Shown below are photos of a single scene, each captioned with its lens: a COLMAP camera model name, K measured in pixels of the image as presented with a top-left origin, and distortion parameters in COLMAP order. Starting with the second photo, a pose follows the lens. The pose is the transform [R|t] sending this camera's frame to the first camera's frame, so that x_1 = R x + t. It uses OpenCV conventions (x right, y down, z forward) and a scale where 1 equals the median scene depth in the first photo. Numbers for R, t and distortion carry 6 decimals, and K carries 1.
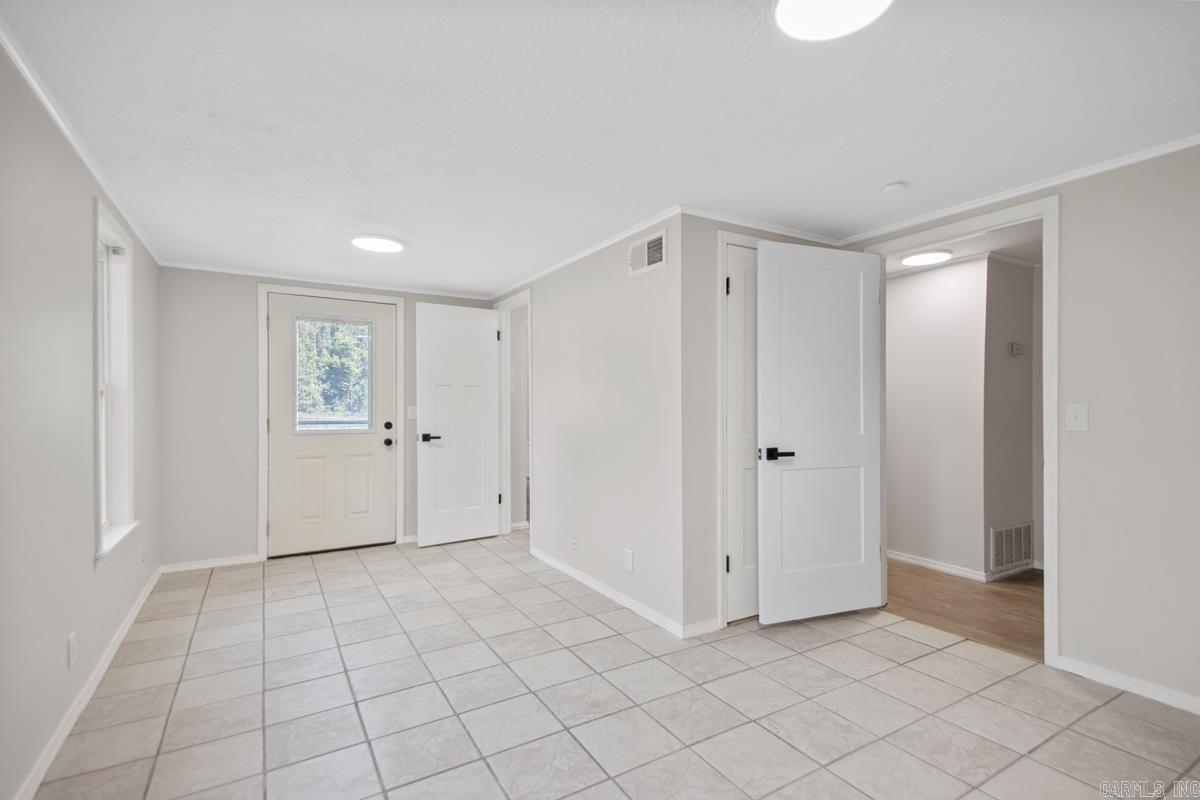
lens RADIAL K [[560.9, 0, 626.0], [0, 560.9, 410.6], [0, 0, 1]] dist [0.022764, -0.007139]
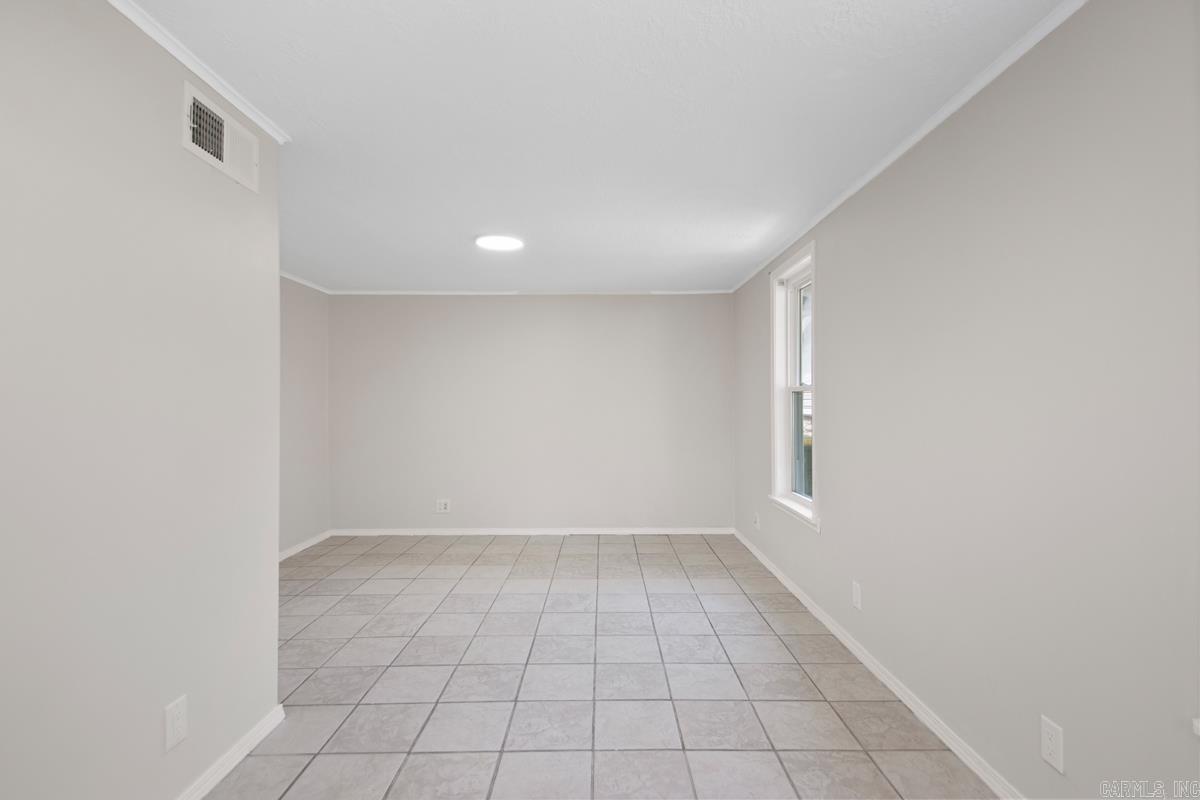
lens RADIAL K [[560.9, 0, 601.6], [0, 560.9, 400.7], [0, 0, 1]] dist [0.022764, -0.007139]
pose [[-0.844212, 0.003496, 0.535999, -0.885801], [0.002824, 0.999994, -0.002076, -0.013248], [-0.536002, -0.000239, -0.844216, 1.904295]]
